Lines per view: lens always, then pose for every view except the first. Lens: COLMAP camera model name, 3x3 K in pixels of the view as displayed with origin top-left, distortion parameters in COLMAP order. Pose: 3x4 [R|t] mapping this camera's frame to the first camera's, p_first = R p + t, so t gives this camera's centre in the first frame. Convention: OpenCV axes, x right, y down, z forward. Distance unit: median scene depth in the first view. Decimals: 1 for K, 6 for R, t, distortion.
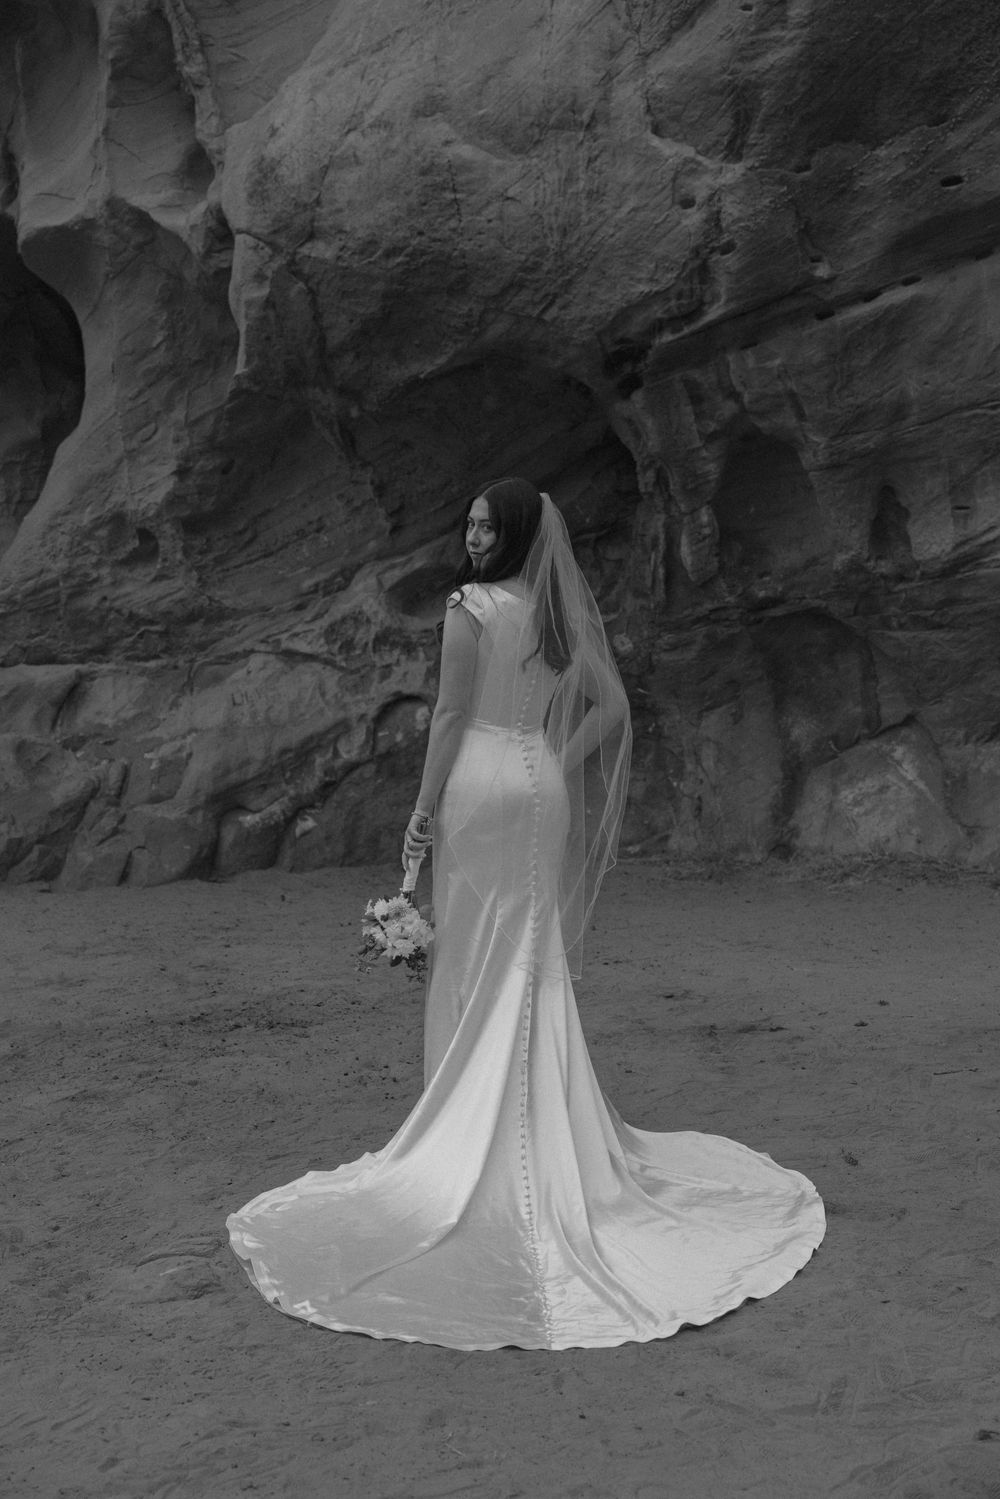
lens RADIAL K [[2185.3, 0, 500.0], [0, 2185.3, 749.5], [0, 0, 1]] dist [-0.000053, 0.098677]
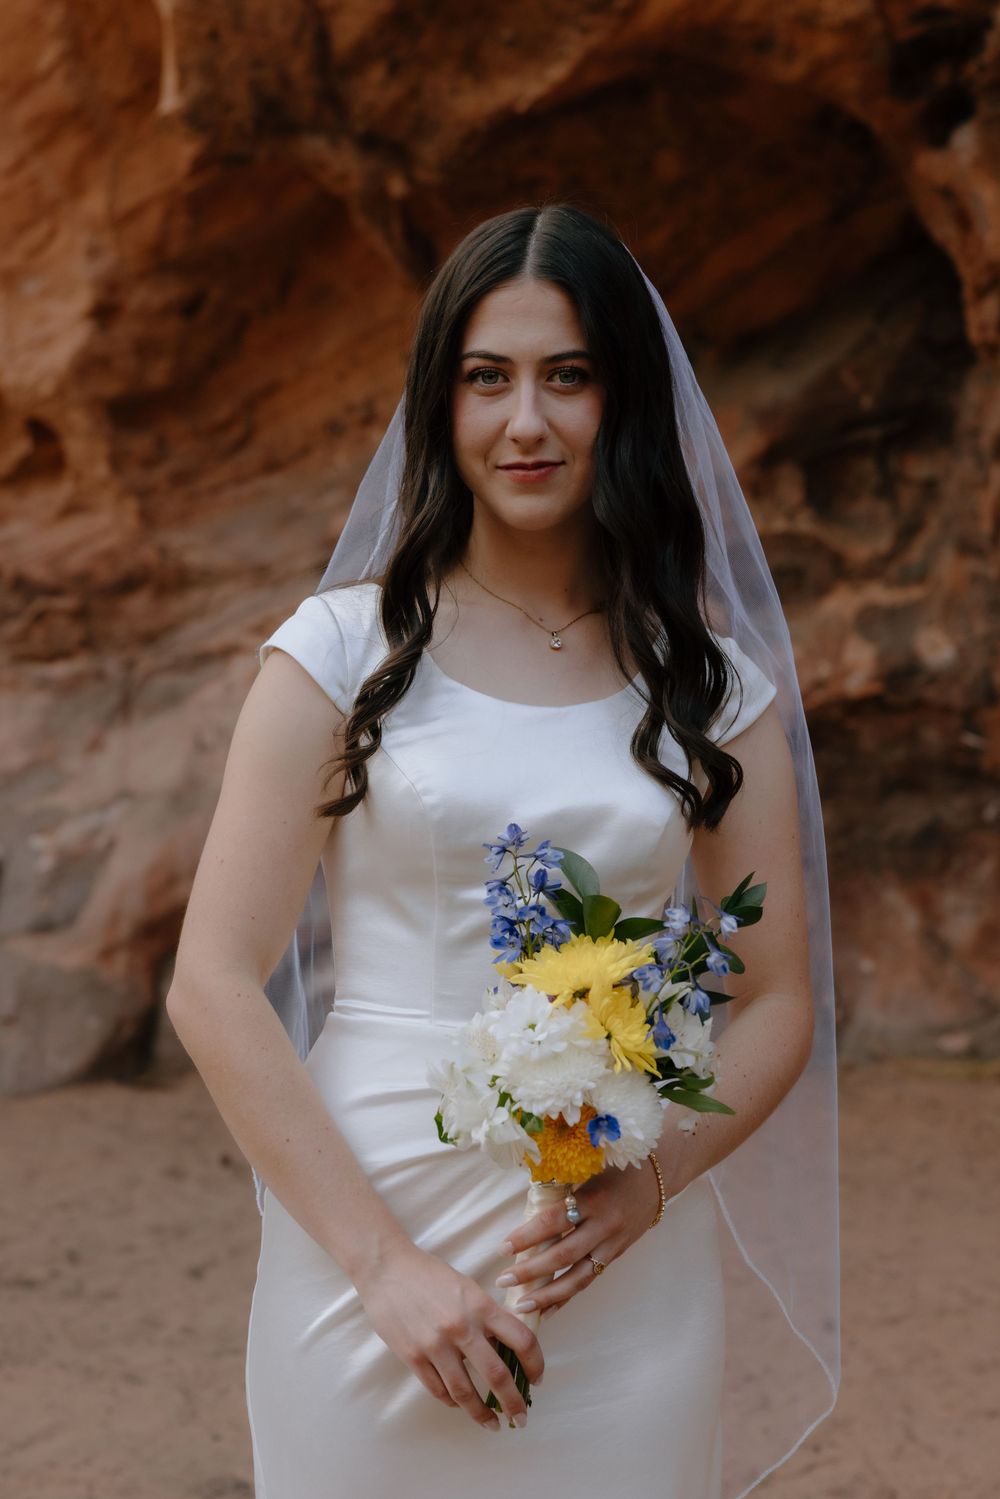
lens RADIAL K [[2784.8, 0, 450.4], [0, 2784.8, 747.5], [0, 0, 1]] dist [0.007538, 0.071972]
pose [[0.990116, 0.016237, -0.139310, 0.037054], [-0.014183, 0.999776, 0.015720, -0.035376], [0.139534, -0.013589, 0.990124, 0.364460]]
